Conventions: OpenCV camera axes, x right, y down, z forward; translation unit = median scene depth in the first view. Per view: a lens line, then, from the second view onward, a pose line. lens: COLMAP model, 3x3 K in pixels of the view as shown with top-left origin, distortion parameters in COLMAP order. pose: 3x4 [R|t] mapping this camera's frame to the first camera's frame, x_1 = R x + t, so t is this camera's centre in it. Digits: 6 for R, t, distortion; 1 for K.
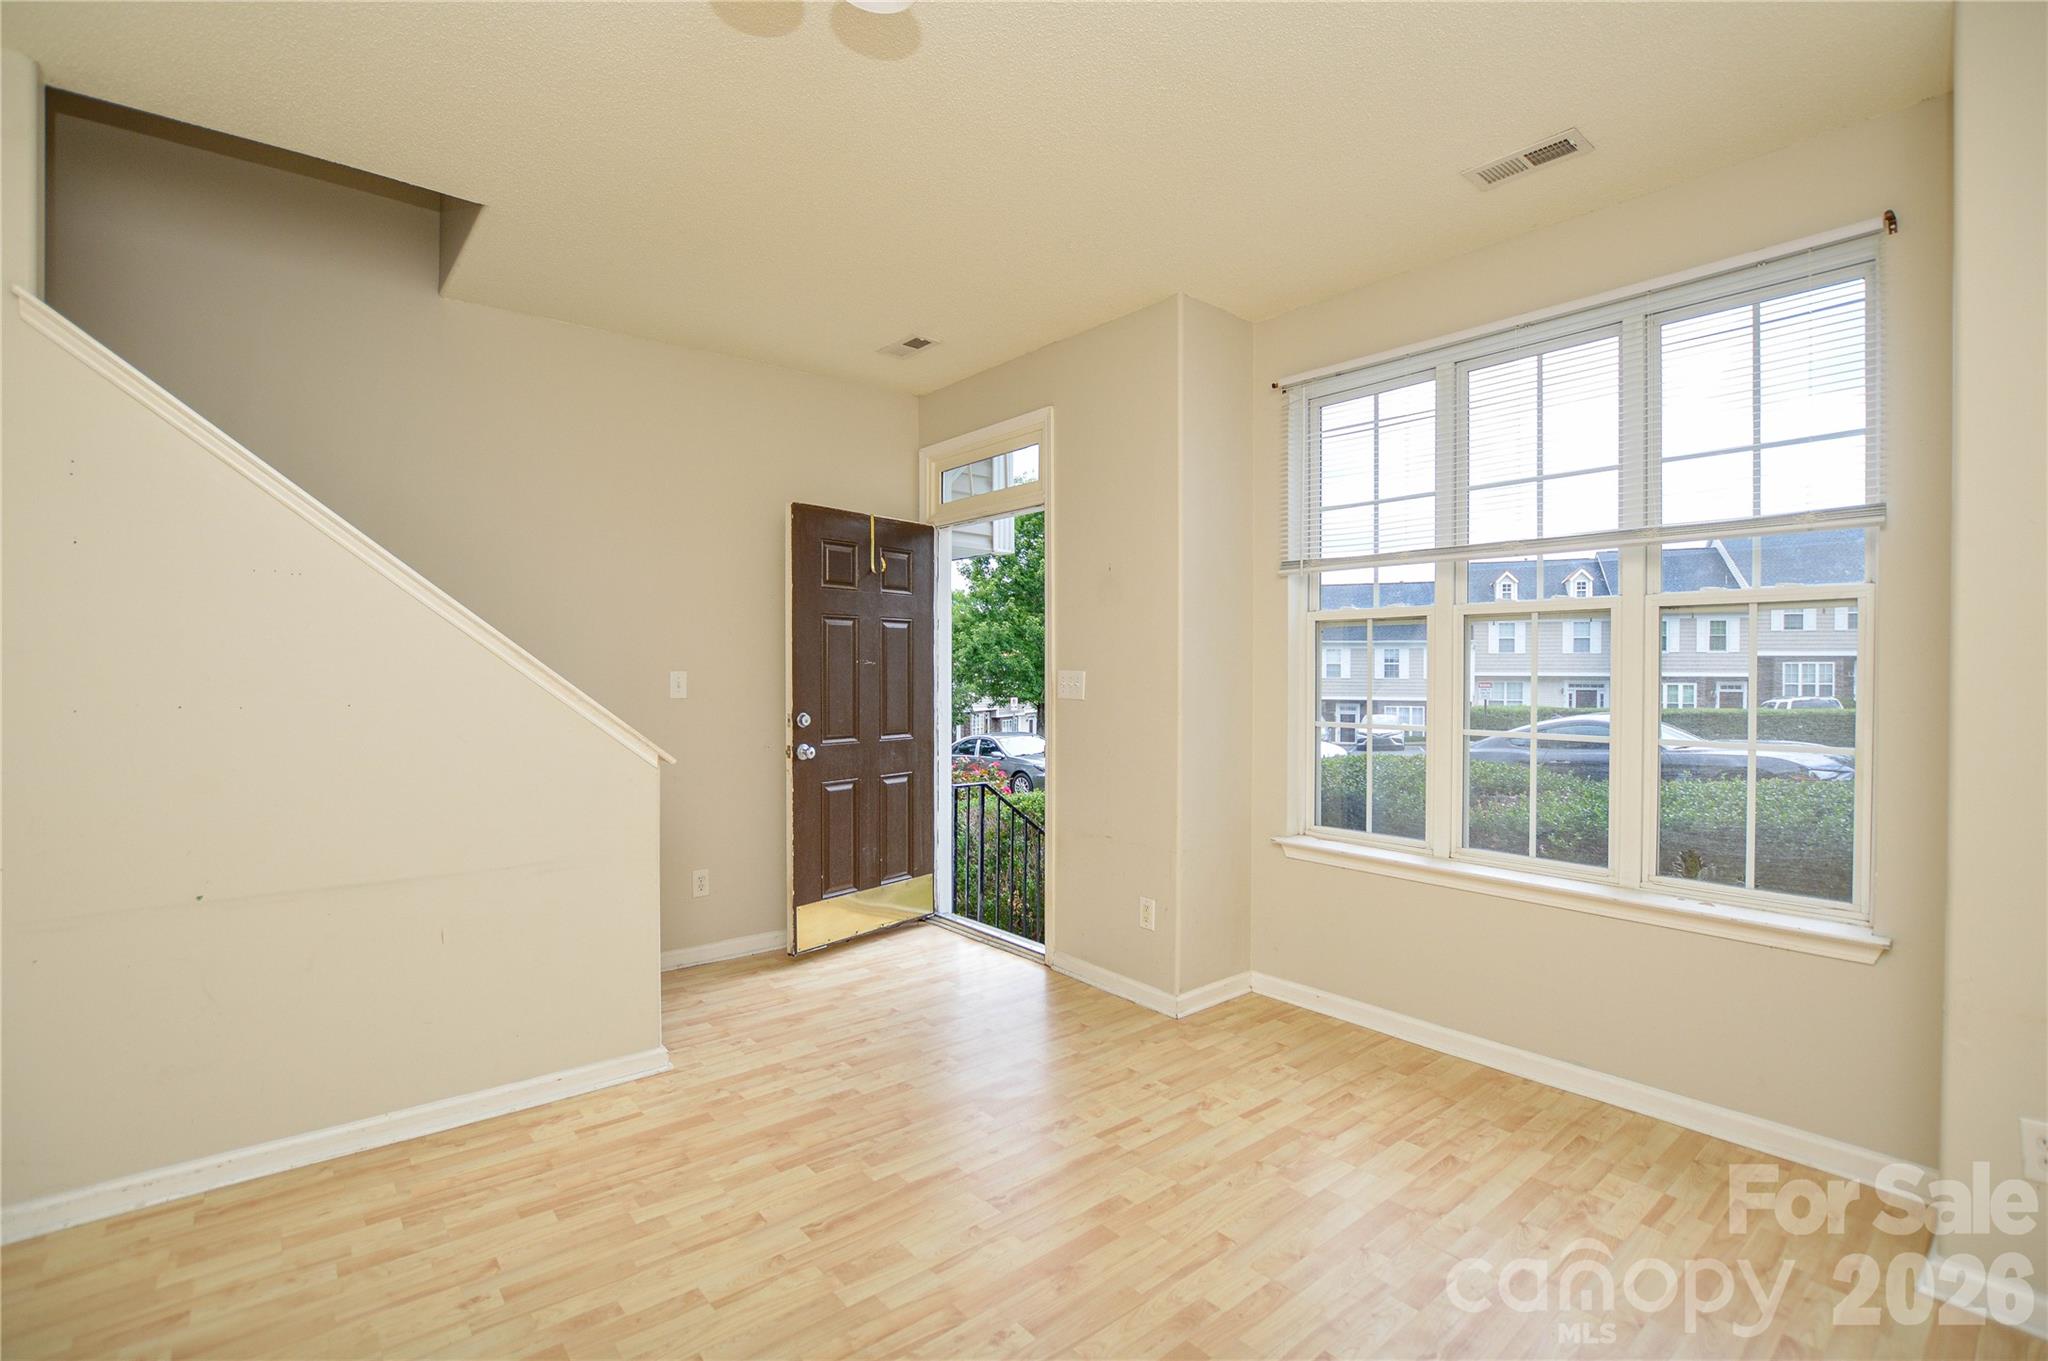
lens RADIAL K [[926.9, 0, 1011.1], [0, 926.9, 680.2], [0, 0, 1]] dist [-0.023410, 0.002855]
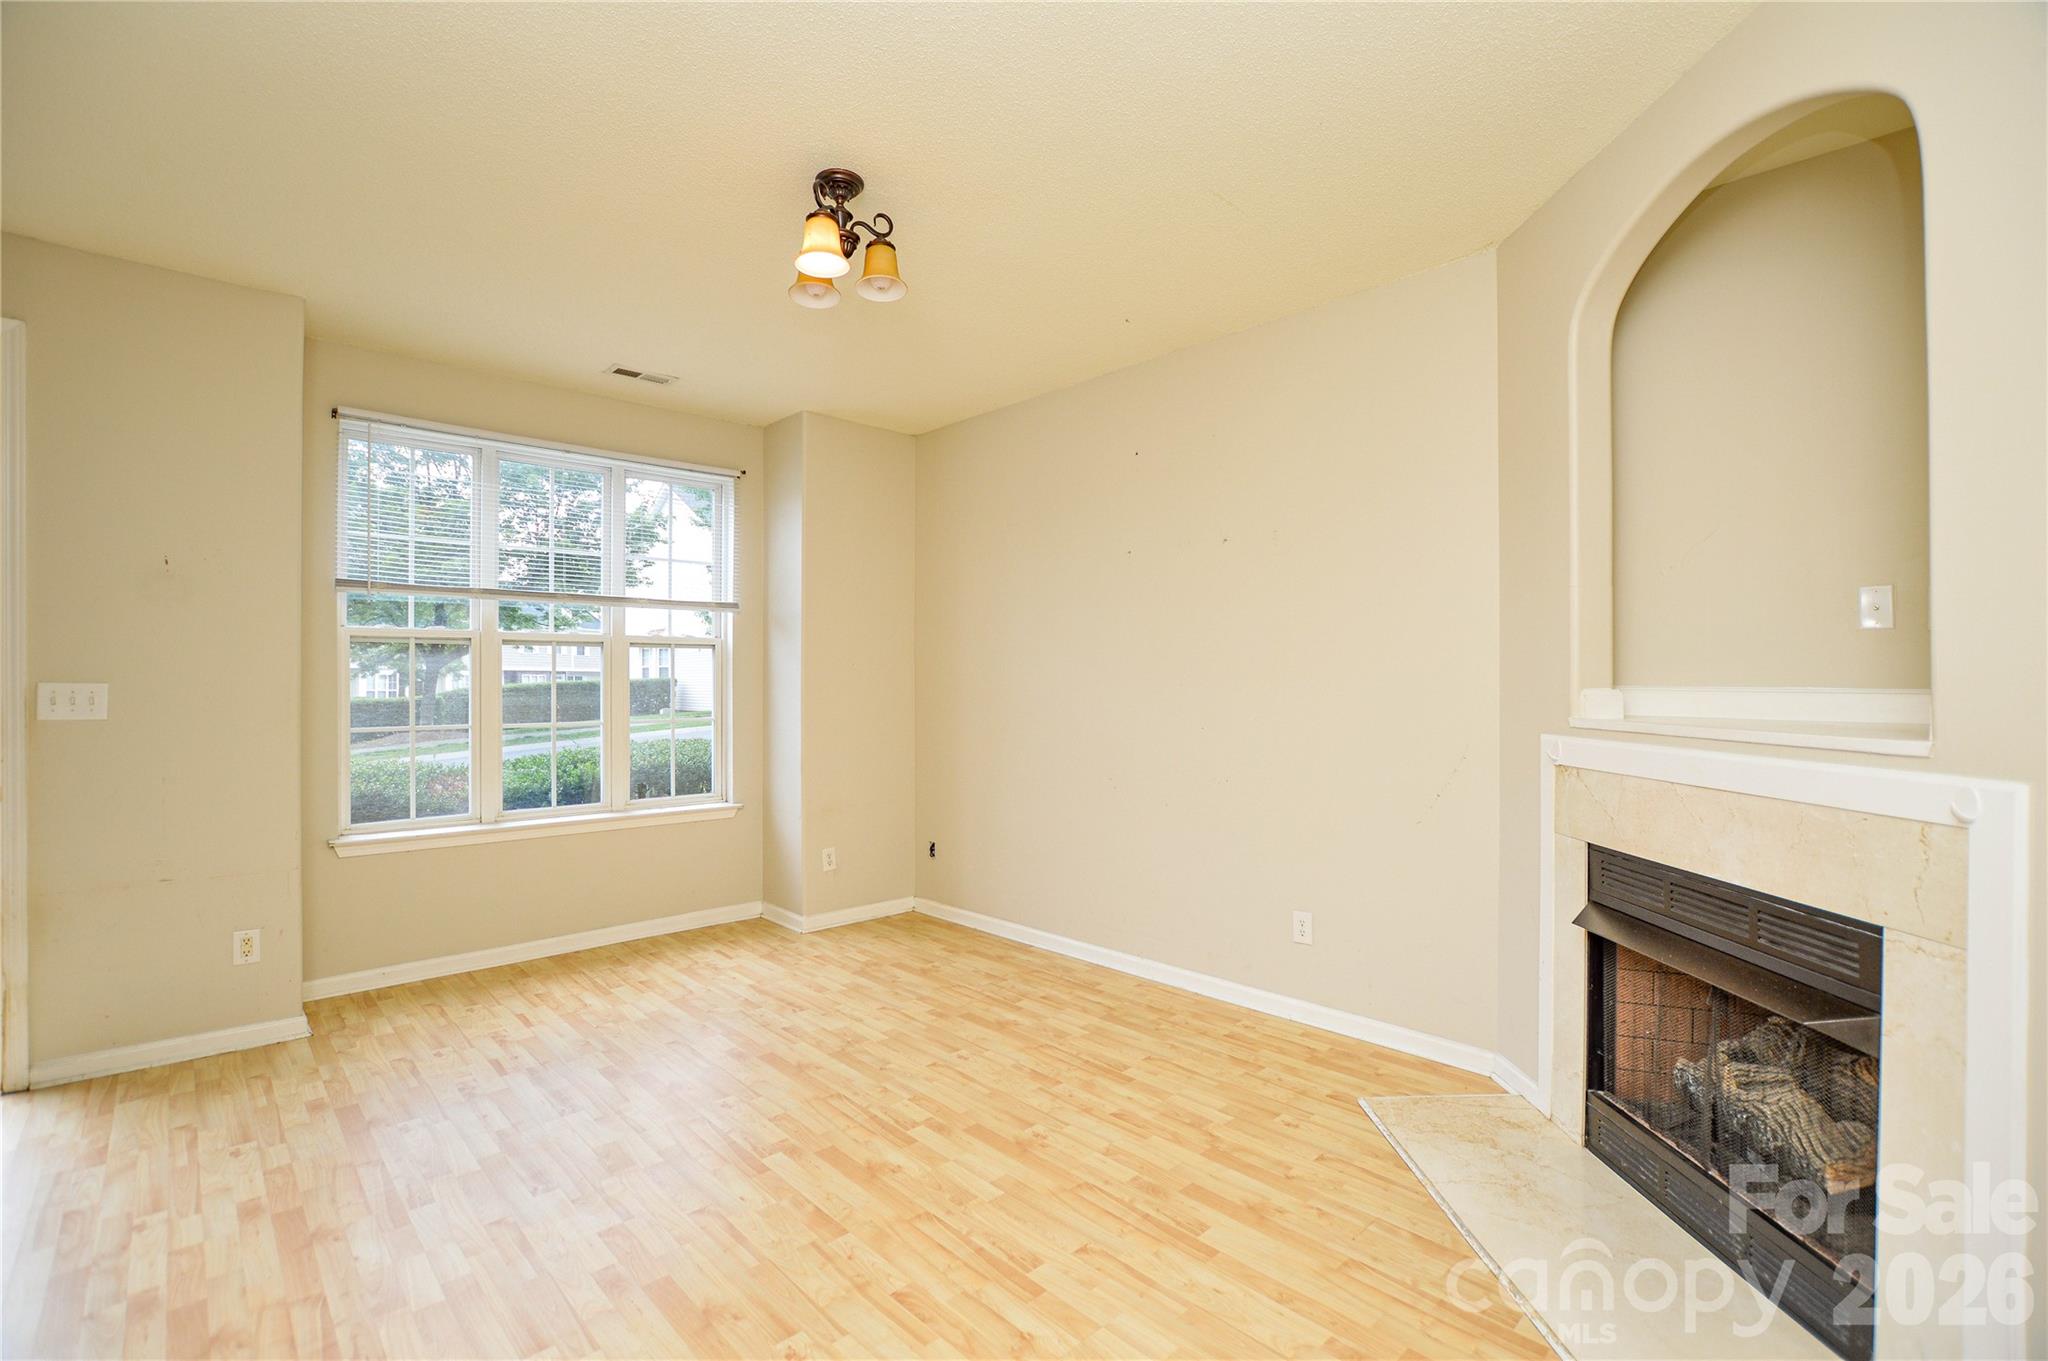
lens RADIAL K [[926.9, 0, 1013.7], [0, 926.9, 679.1], [0, 0, 1]] dist [-0.023410, 0.002855]
pose [[-0.061864, -0.000029, 0.998085, -1.058187], [0.011580, 0.999933, 0.000747, -0.006225], [-0.998017, 0.011604, -0.061859, 0.392269]]
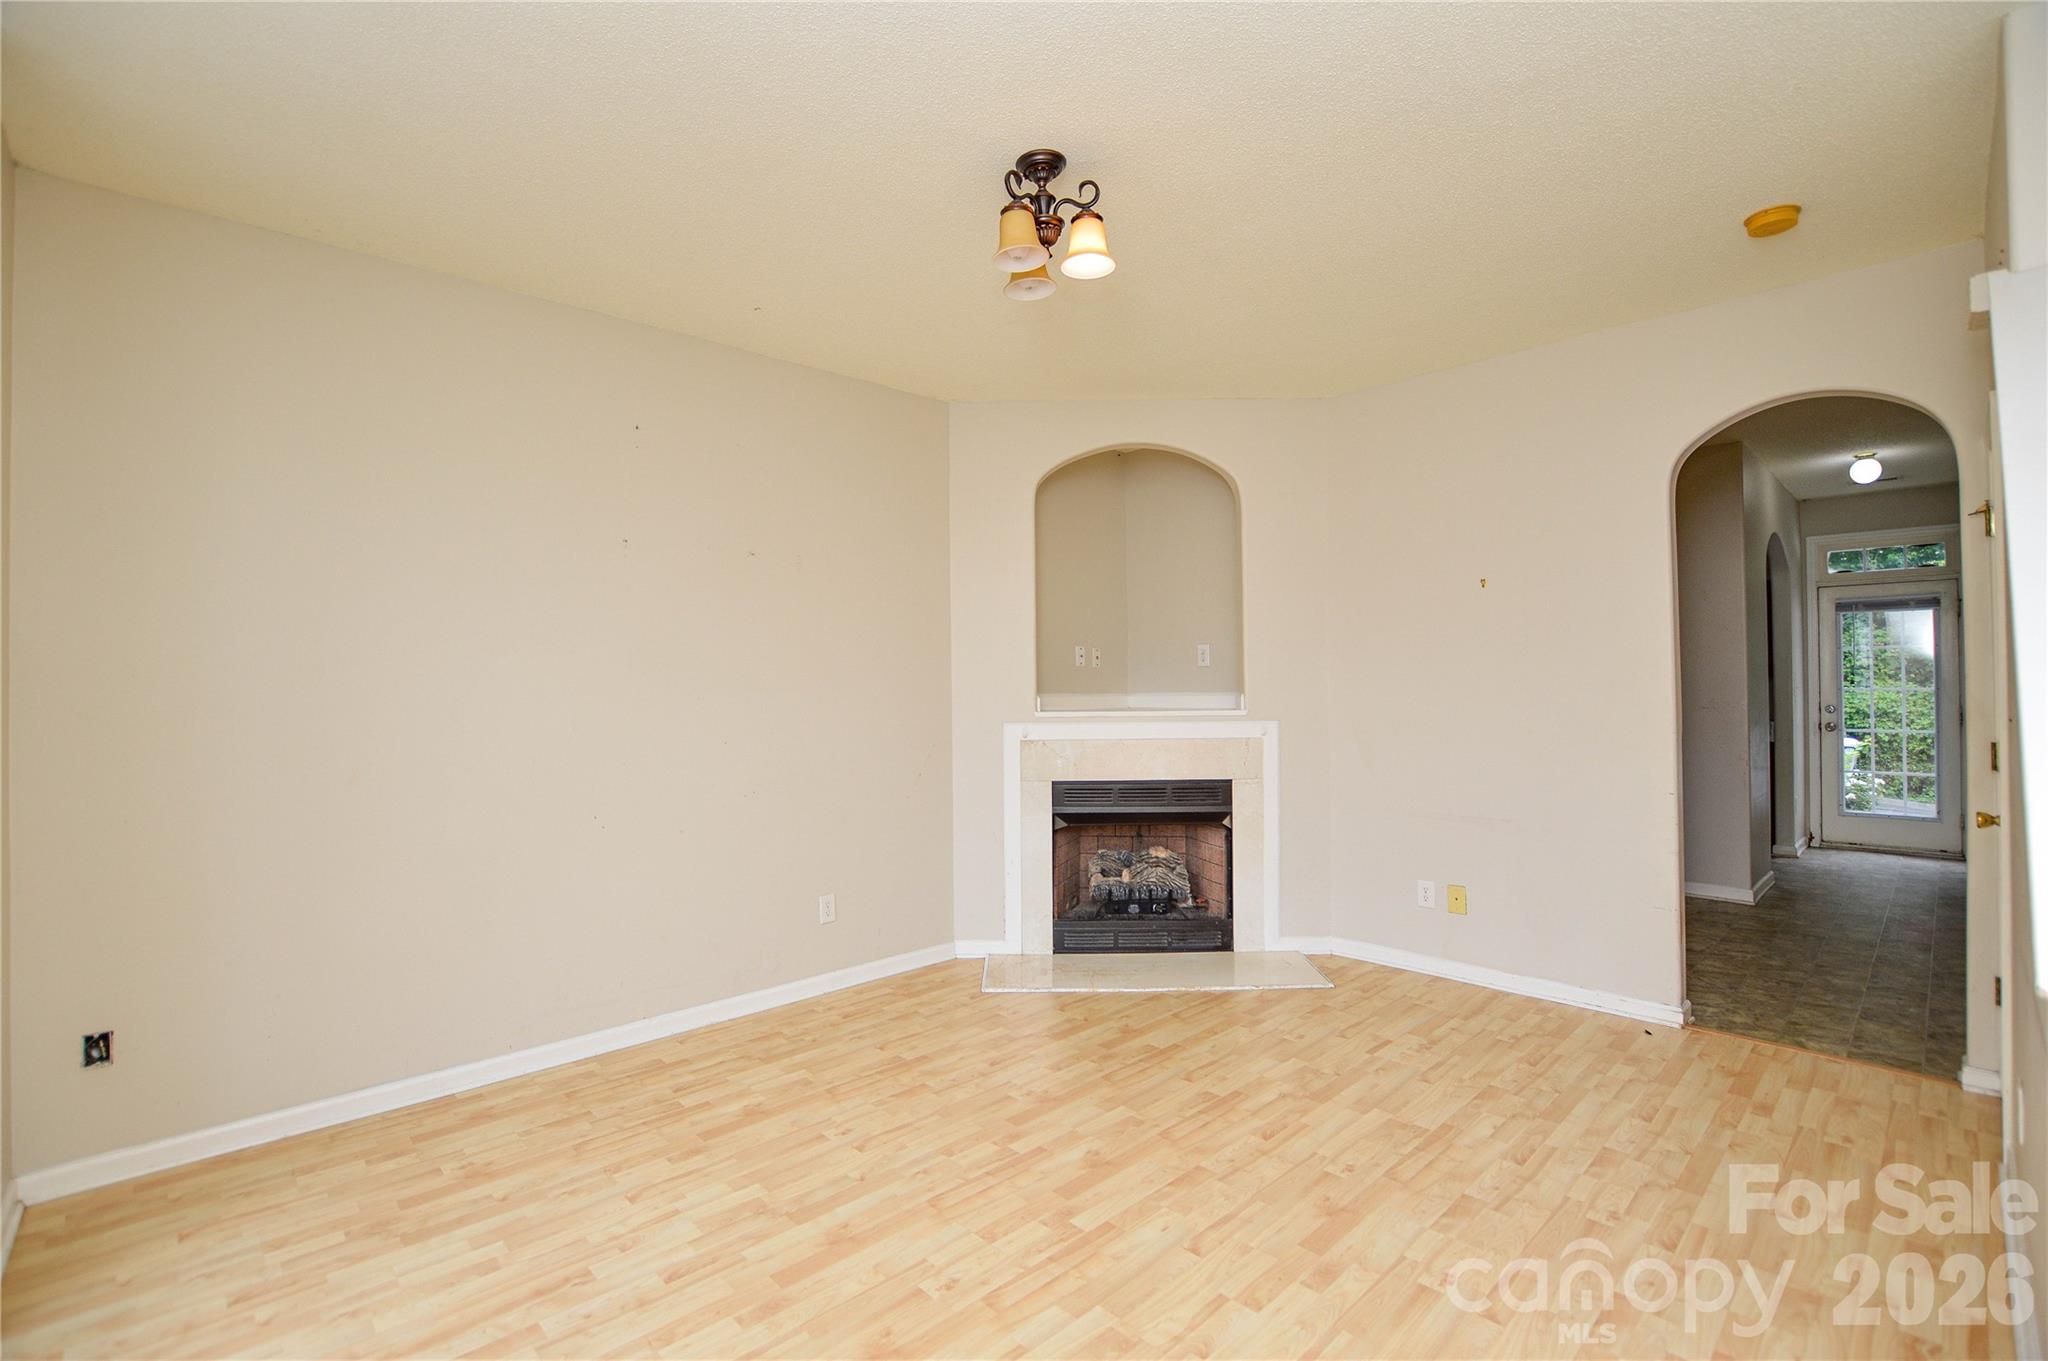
lens RADIAL K [[926.9, 0, 1029.9], [0, 926.9, 677.7], [0, 0, 1]] dist [-0.023410, 0.002855]
pose [[-0.996466, 0.005346, -0.083824, -0.013065], [0.005710, 0.999975, -0.004106, -0.014072], [0.083800, -0.004571, -0.996472, 1.397207]]
